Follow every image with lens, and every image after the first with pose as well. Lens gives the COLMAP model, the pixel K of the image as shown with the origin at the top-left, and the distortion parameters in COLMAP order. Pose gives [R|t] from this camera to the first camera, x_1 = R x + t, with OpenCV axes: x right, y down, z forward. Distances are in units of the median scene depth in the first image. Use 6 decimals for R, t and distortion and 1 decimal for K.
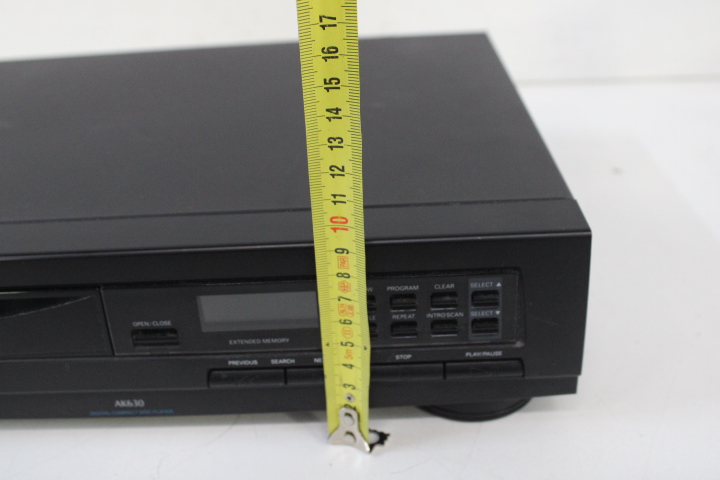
lens RADIAL K [[797.9, 0, 355.4], [0, 797.9, 242.9], [0, 0, 1]] dist [-0.080487, 0.000000]
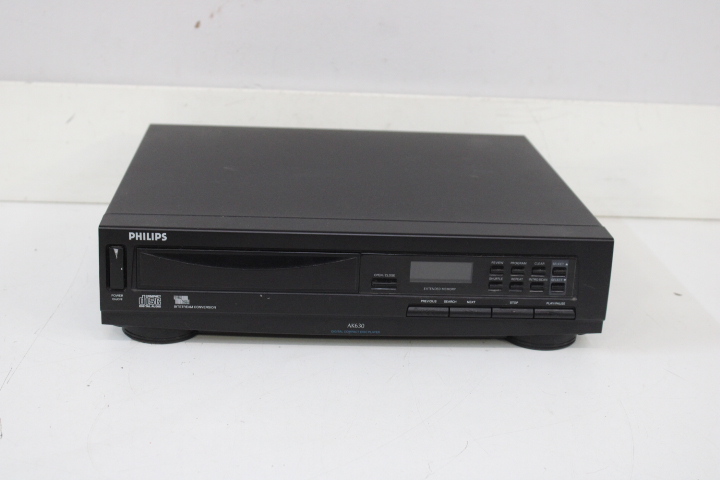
lens RADIAL K [[1059.1, 0, 360.6], [0, 1059.1, 236.7], [0, 0, 1]] dist [-0.037538, 0.000000]
pose [[0.991254, 0.070067, 0.111827, -0.594344], [-0.053096, 0.987544, -0.148112, 0.382229], [-0.120812, 0.140879, 0.982628, -1.446958]]
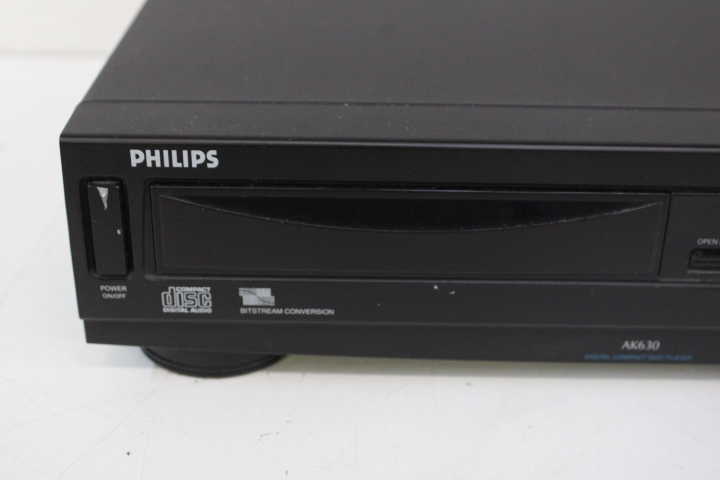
lens RADIAL K [[1059.1, 0, 358.3], [0, 1059.1, 237.3], [0, 0, 1]] dist [-0.037538, 0.000000]
pose [[0.997627, 0.054943, 0.041482, -0.665780], [-0.055560, 0.998359, 0.013876, 0.102515], [-0.040652, -0.016148, 0.999043, -0.053533]]
